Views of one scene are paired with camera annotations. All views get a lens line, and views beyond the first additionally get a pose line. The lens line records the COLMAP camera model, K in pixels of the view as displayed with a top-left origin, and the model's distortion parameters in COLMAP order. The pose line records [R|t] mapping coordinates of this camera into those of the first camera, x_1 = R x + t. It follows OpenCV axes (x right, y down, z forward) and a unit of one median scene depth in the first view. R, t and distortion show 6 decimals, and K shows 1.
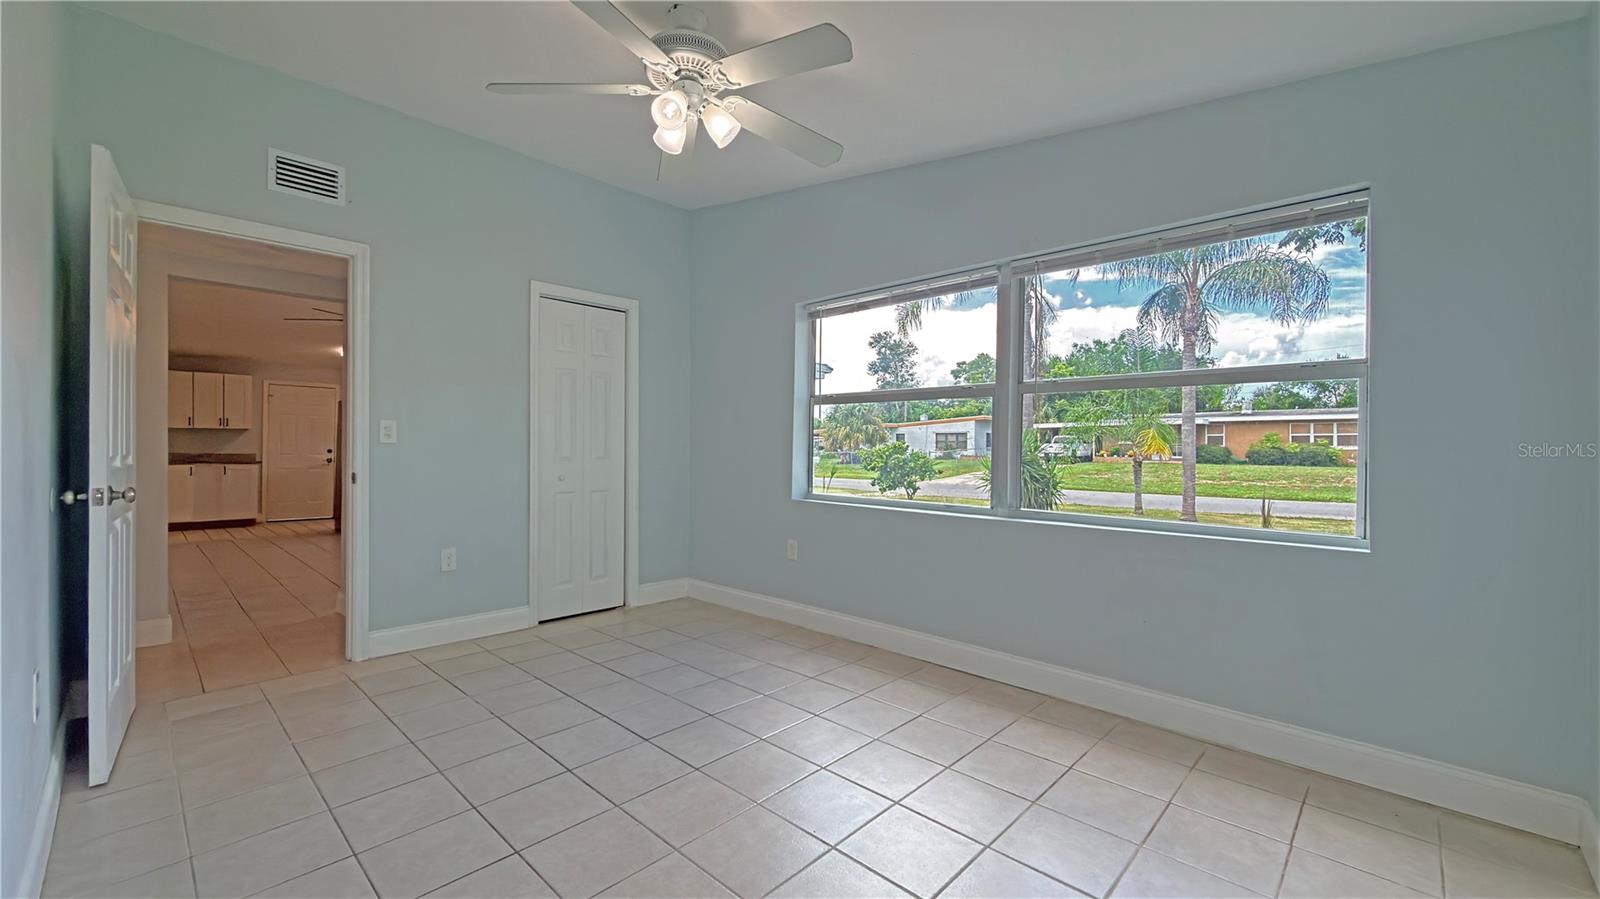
lens RADIAL K [[641.5, 0, 794.0], [0, 641.5, 453.9], [0, 0, 1]] dist [0.003036, -0.000324]
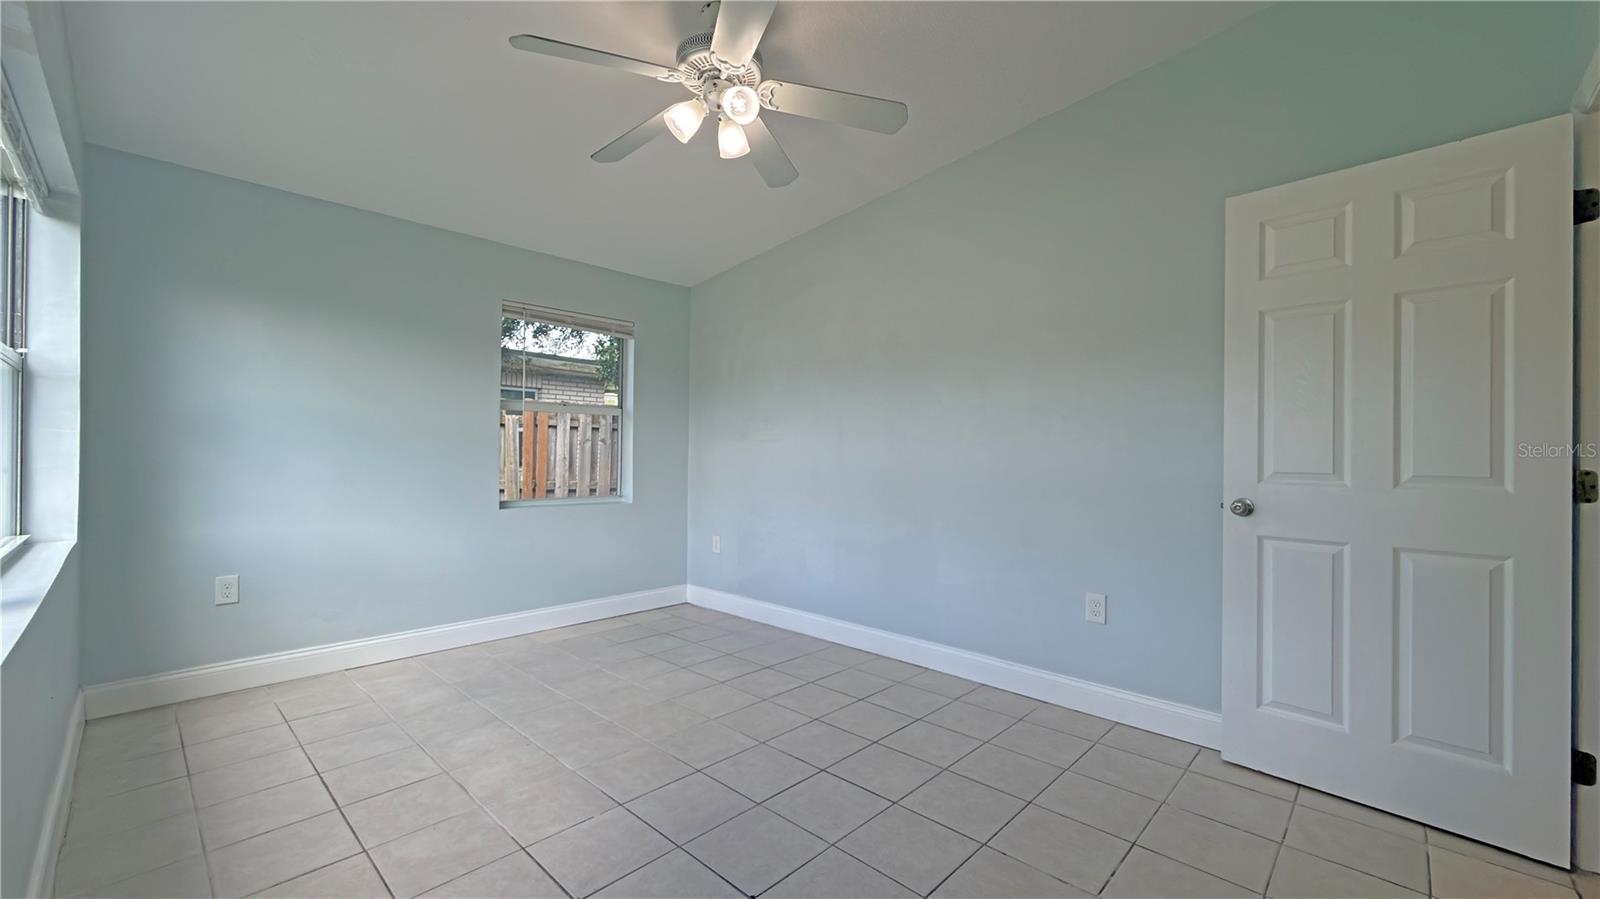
lens RADIAL K [[641.5, 0, 794.2], [0, 641.5, 450.7], [0, 0, 1]] dist [0.003036, -0.000324]
pose [[-0.999858, -0.016766, -0.001817, -0.193670], [-0.016785, 0.999801, 0.010795, -0.019240], [0.001635, 0.010823, -0.999940, 1.339757]]
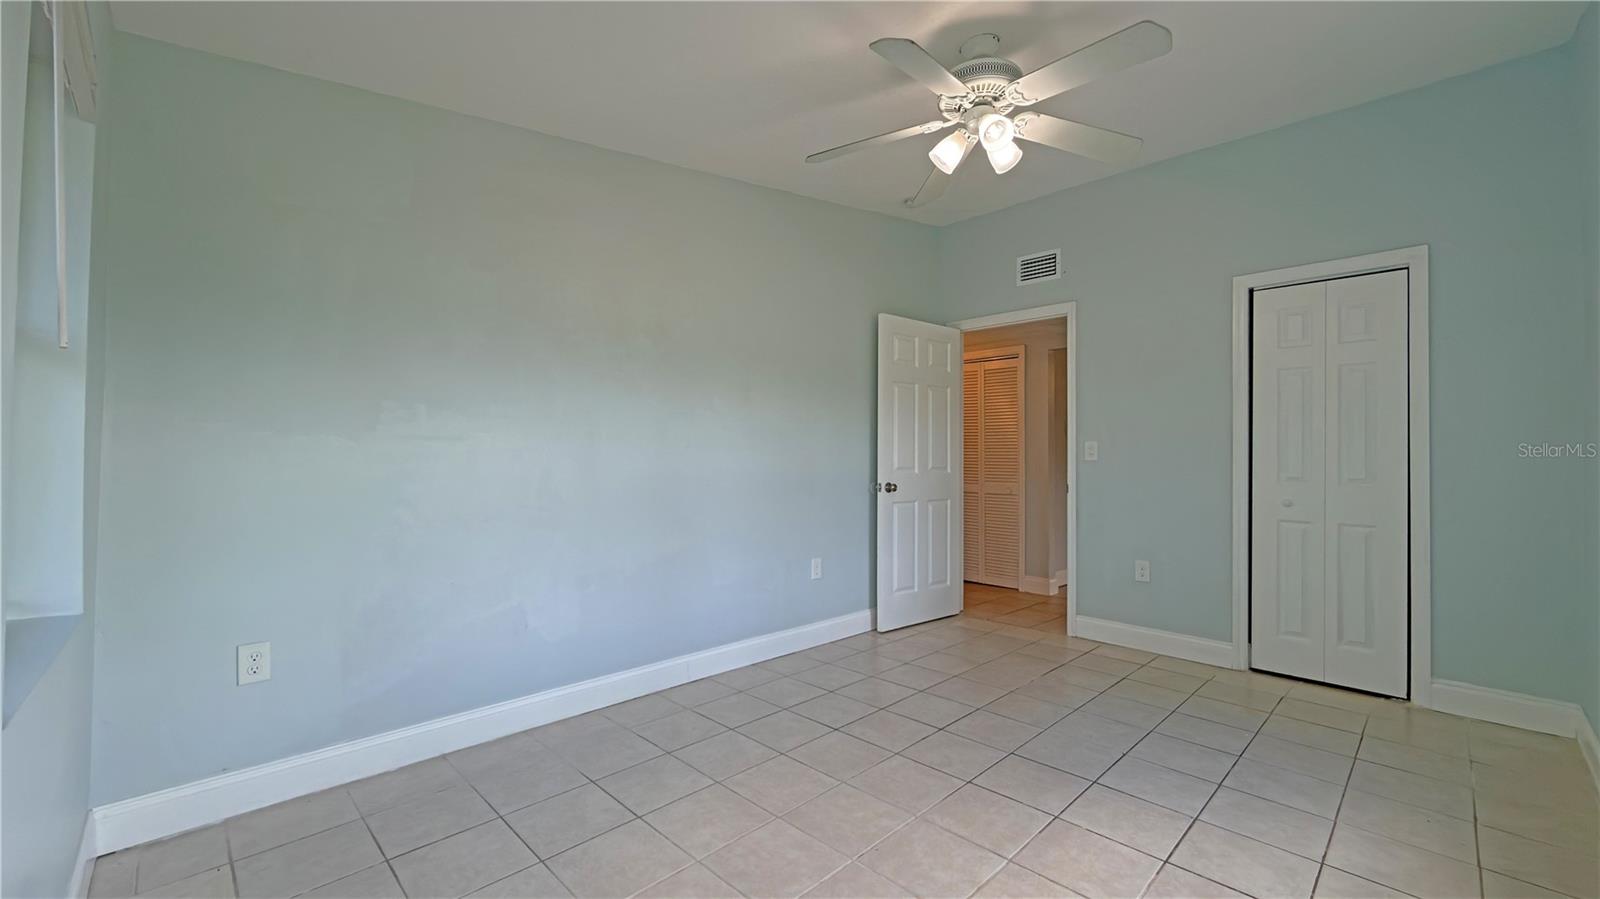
lens RADIAL K [[641.5, 0, 806.6], [0, 641.5, 455.8], [0, 0, 1]] dist [0.003036, -0.000324]
pose [[-0.017550, -0.012527, -0.999768, 0.577400], [-0.017843, 0.999766, -0.012214, -0.002139], [0.999687, 0.017625, -0.017769, 0.502416]]
